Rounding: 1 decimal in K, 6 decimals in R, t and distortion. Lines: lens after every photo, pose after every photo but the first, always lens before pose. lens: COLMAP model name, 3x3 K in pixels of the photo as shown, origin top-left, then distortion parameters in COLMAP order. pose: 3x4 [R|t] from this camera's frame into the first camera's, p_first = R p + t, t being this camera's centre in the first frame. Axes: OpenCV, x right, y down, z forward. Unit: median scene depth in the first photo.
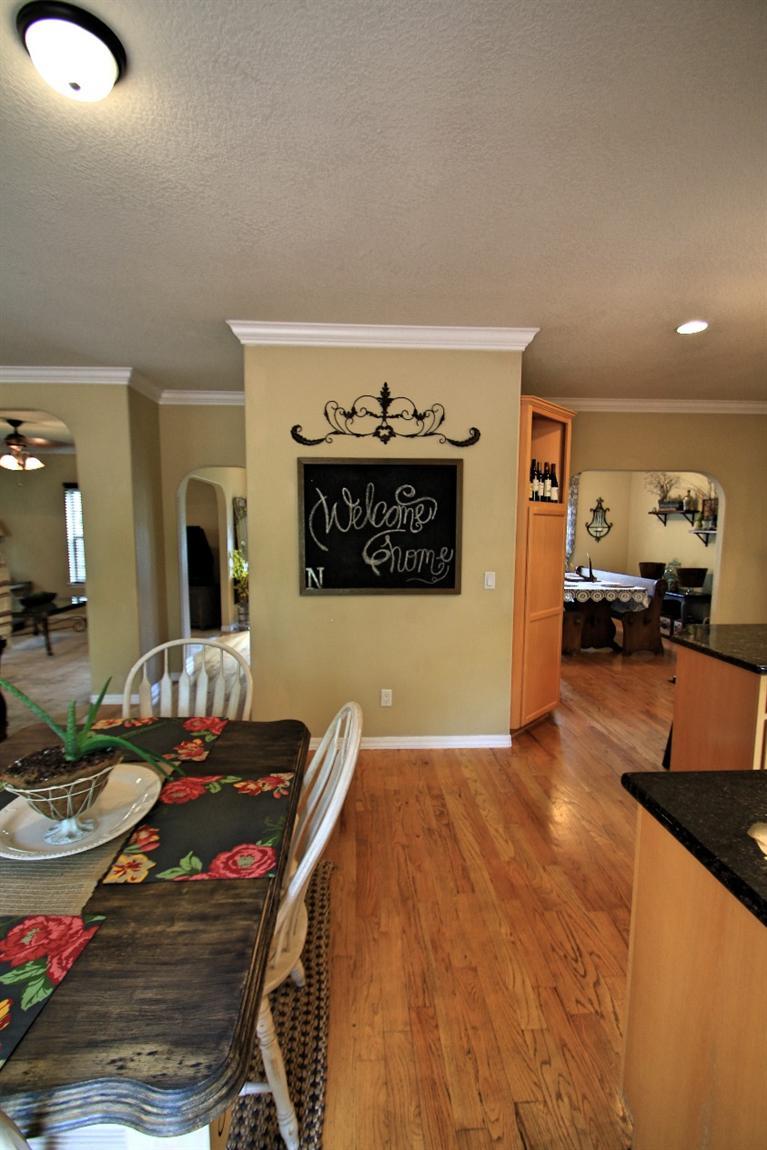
lens RADIAL K [[531.9, 0, 383.0], [0, 531.9, 584.9], [0, 0, 1]] dist [-0.000546, -0.008336]
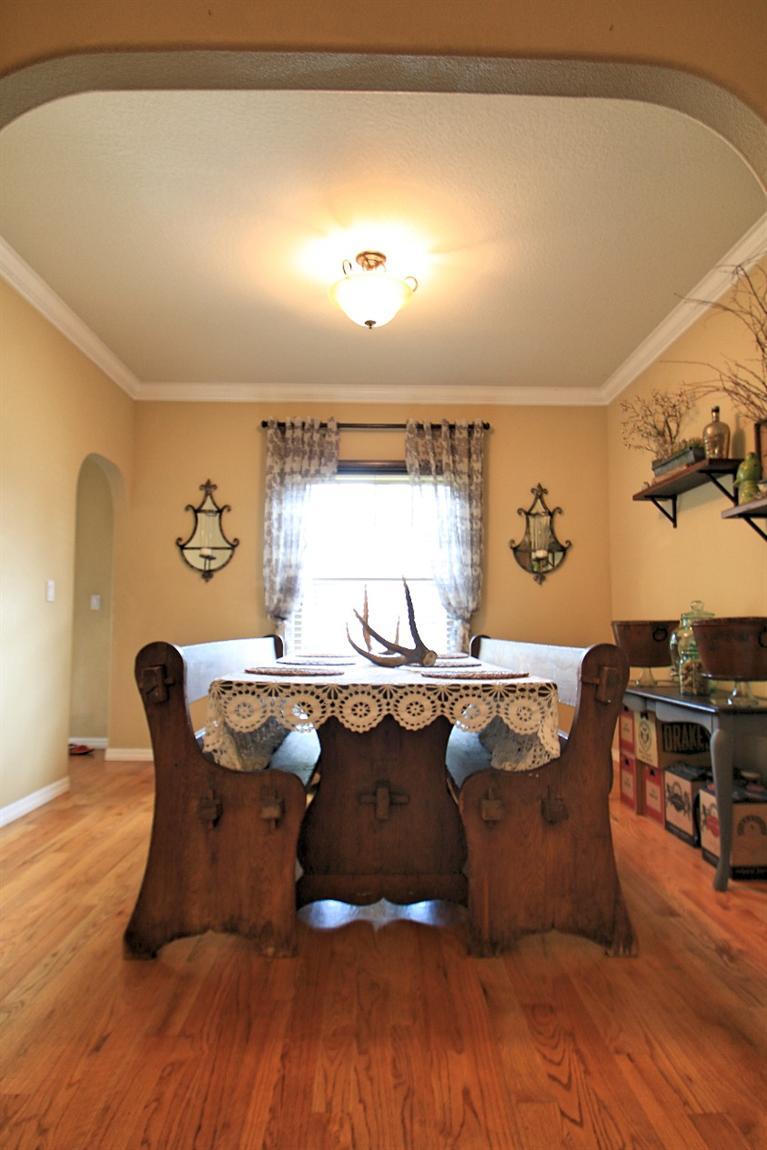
lens RADIAL K [[654.5, 0, 384.5], [0, 654.5, 582.3], [0, 0, 1]] dist [-0.041184, -0.000651]
pose [[0.999484, 0.001198, -0.032114, 0.661283], [-0.006685, 0.985195, -0.171305, 0.023306], [0.031433, 0.171432, 0.984694, 1.055570]]
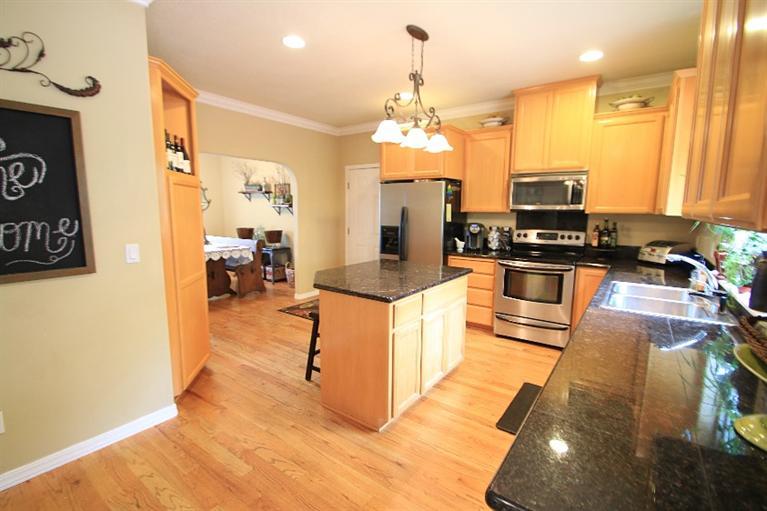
lens RADIAL K [[354.7, 0, 379.7], [0, 354.7, 256.9], [0, 0, 1]] dist [-0.000546, -0.008336]
pose [[0.629459, -0.107581, 0.769550, -0.002781], [0.080822, 0.994062, 0.072859, -0.010624], [-0.772819, 0.016335, 0.634417, 0.249600]]
